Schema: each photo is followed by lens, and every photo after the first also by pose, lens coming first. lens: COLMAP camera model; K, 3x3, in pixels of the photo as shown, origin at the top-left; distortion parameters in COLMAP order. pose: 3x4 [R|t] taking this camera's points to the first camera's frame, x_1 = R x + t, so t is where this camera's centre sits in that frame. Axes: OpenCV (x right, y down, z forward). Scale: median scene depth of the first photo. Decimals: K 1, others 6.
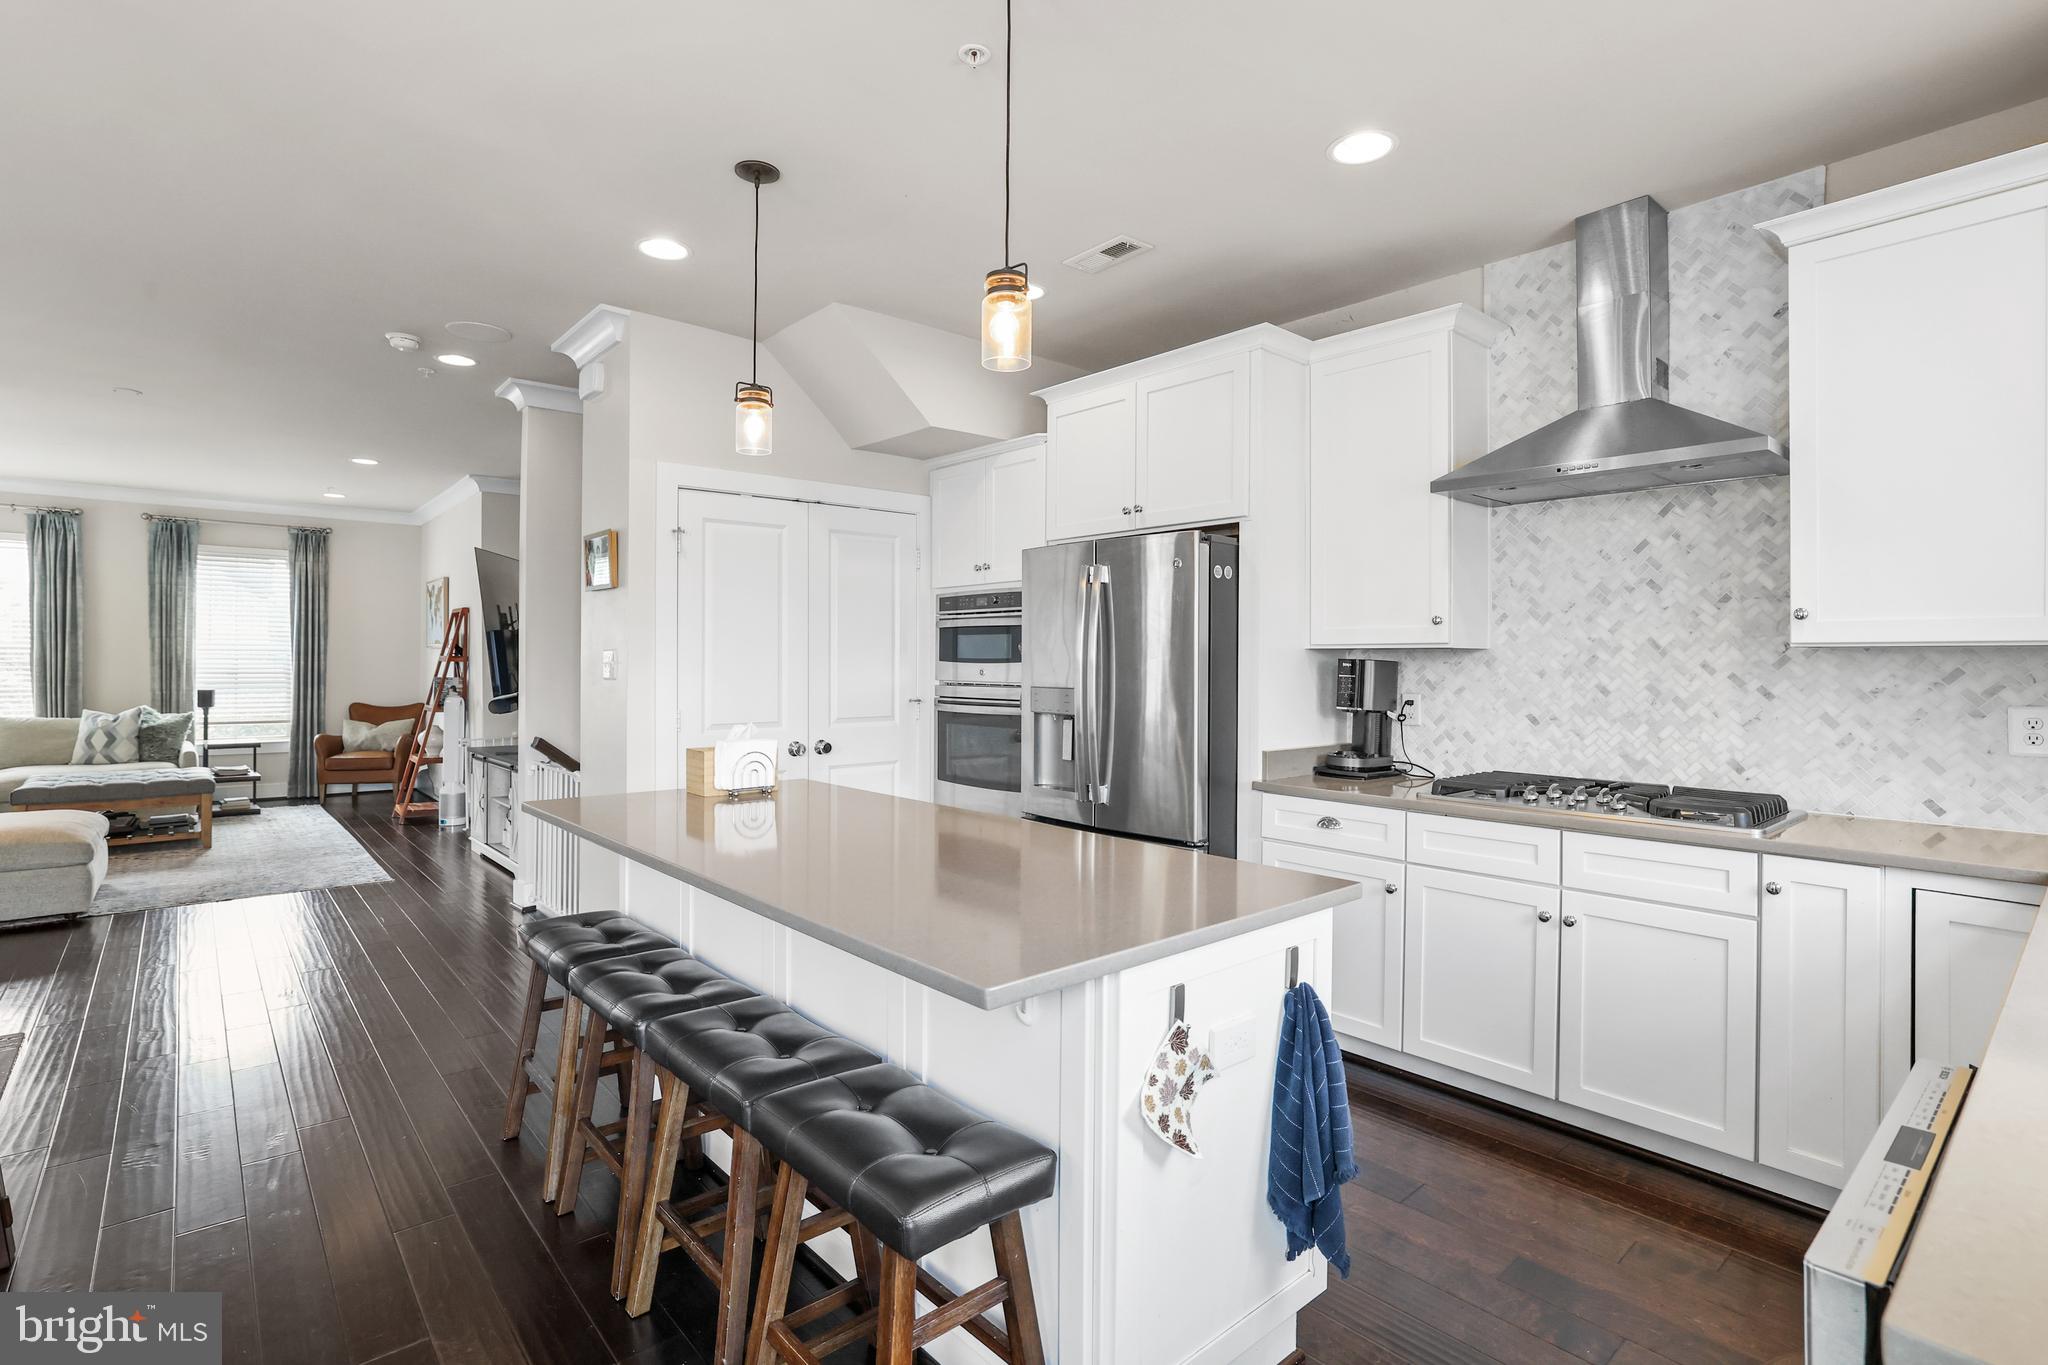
lens RADIAL K [[986.0, 0, 1022.8], [0, 986.0, 659.9], [0, 0, 1]] dist [-0.043602, 0.023429]
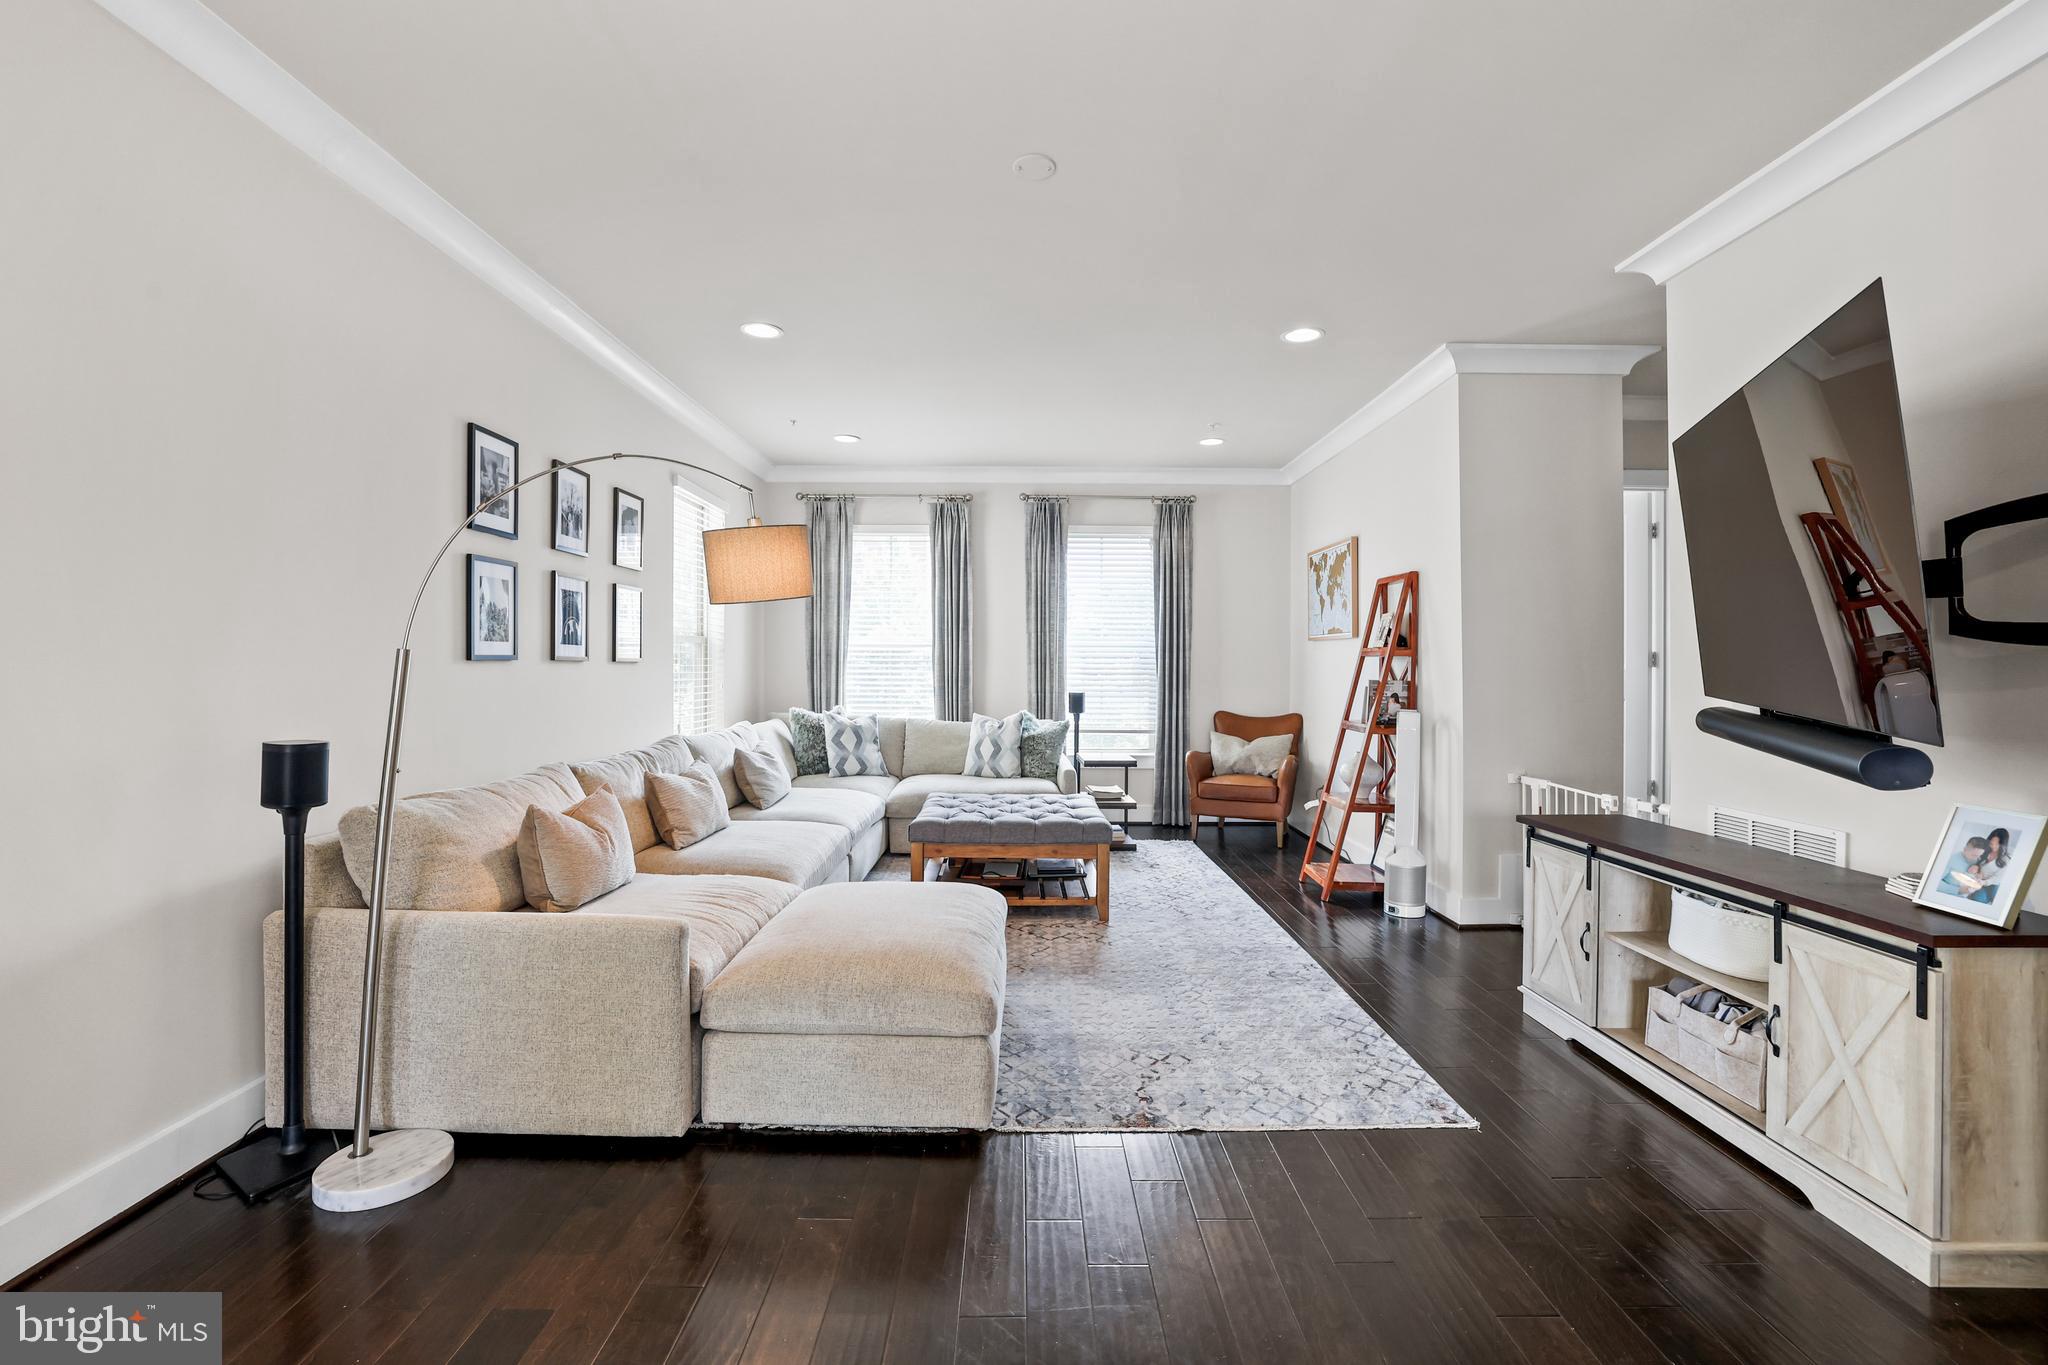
lens RADIAL K [[886.6, 0, 1018.0], [0, 886.6, 669.4], [0, 0, 1]] dist [-0.050248, 0.018016]
pose [[0.754334, 0.000784, -0.656490, -0.653328], [0.001949, 0.999992, 0.003433, 0.013230], [0.656488, -0.003870, 0.754327, 0.662058]]
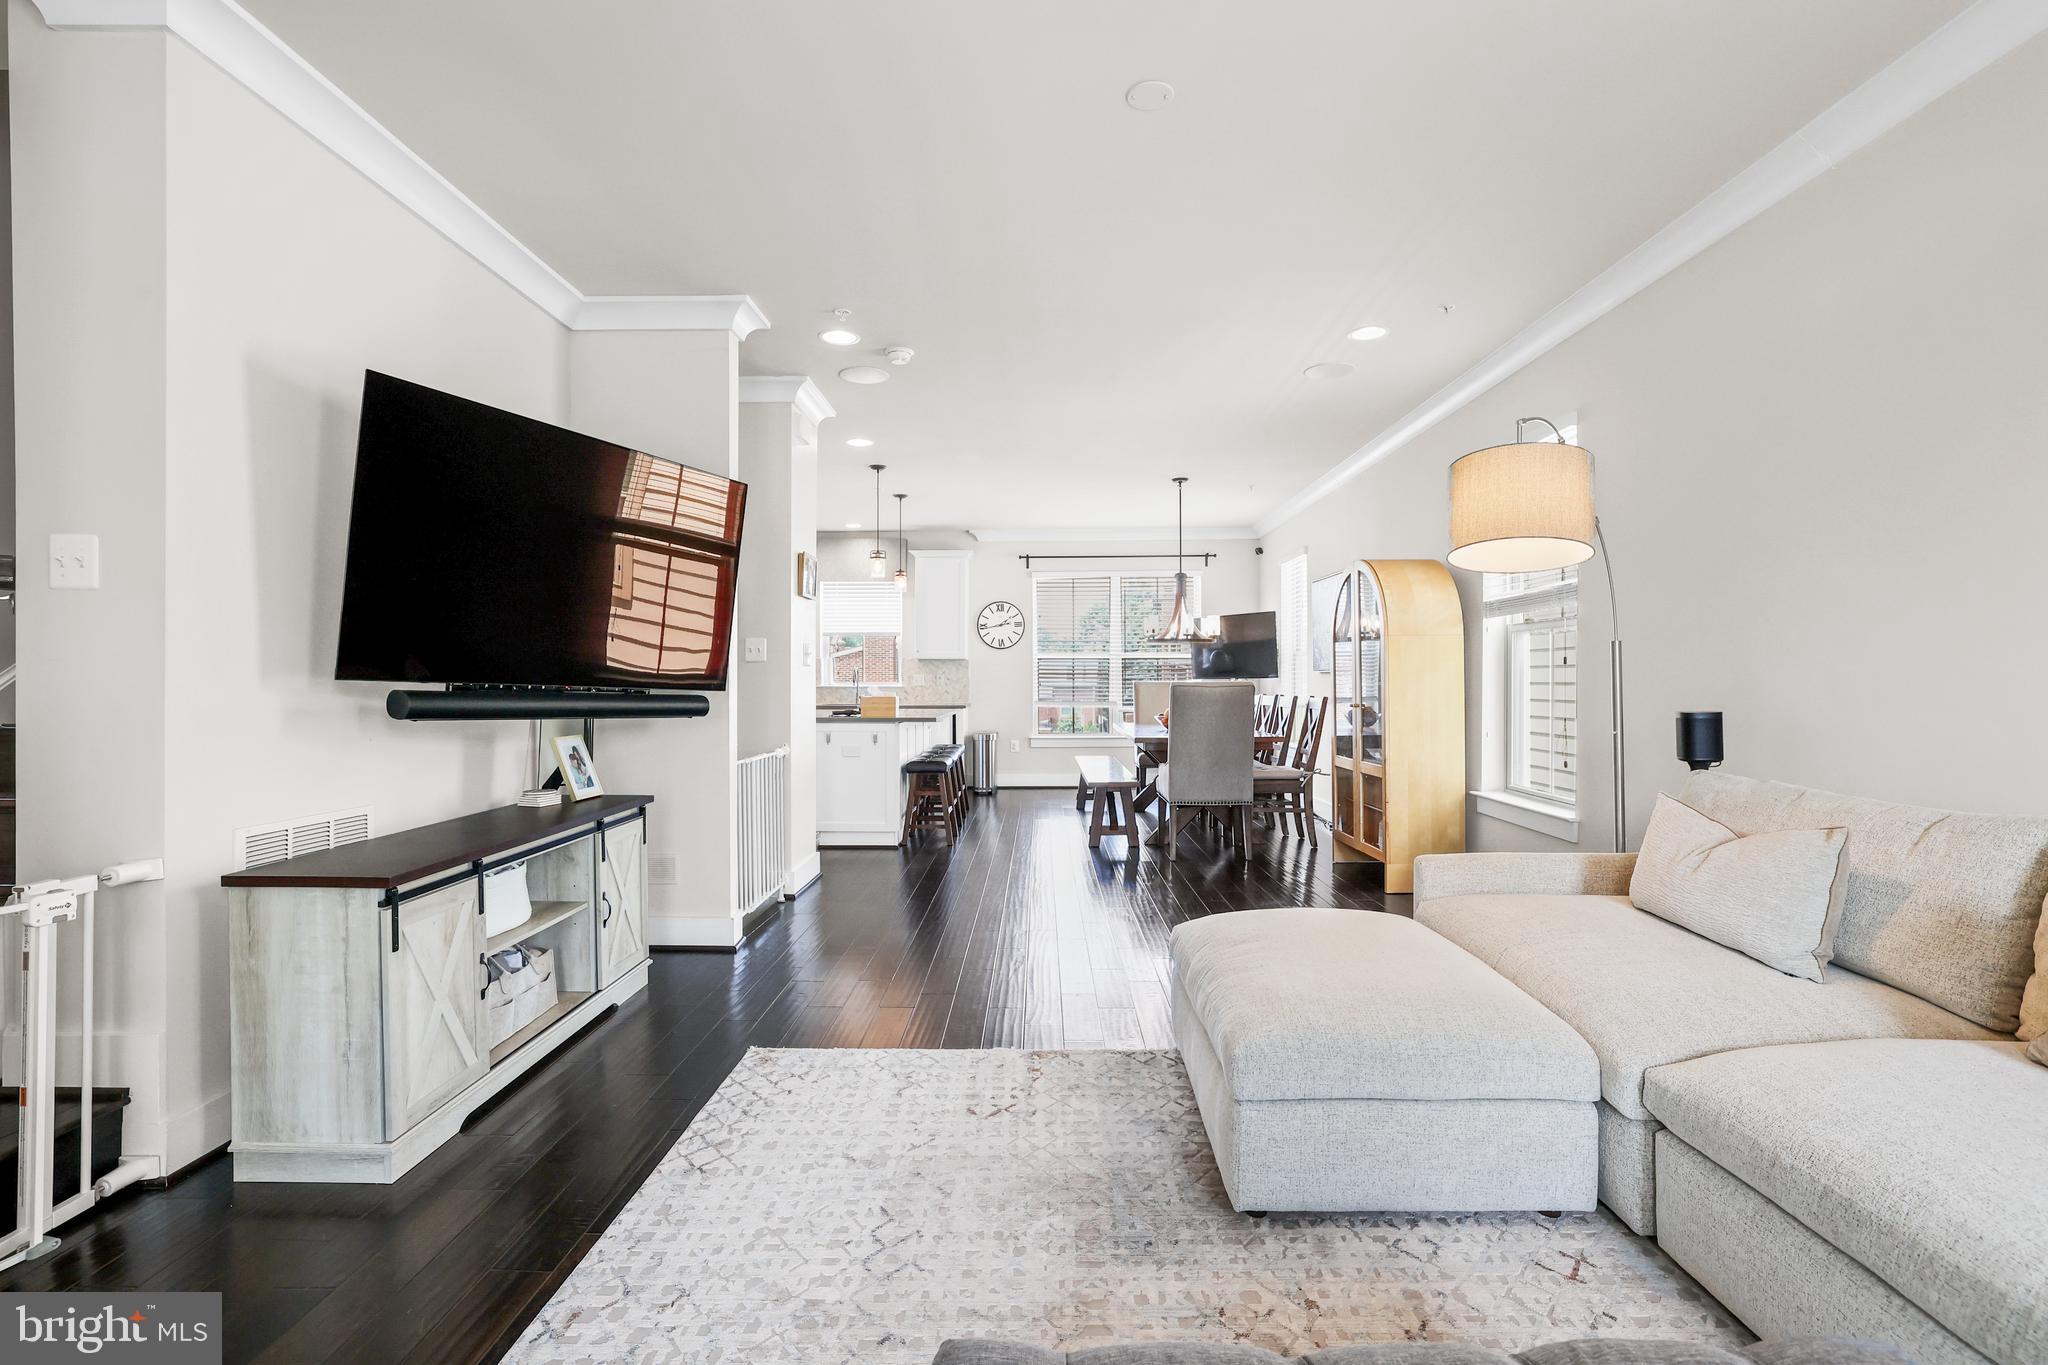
lens RADIAL K [[966.6, 0, 1011.0], [0, 966.6, 681.4], [0, 0, 1]] dist [-0.045694, 0.024328]
pose [[-0.733601, -0.005724, 0.679557, -1.320403], [-0.005306, 0.999982, 0.002695, 0.031290], [-0.679560, -0.001629, -0.733618, 1.538211]]
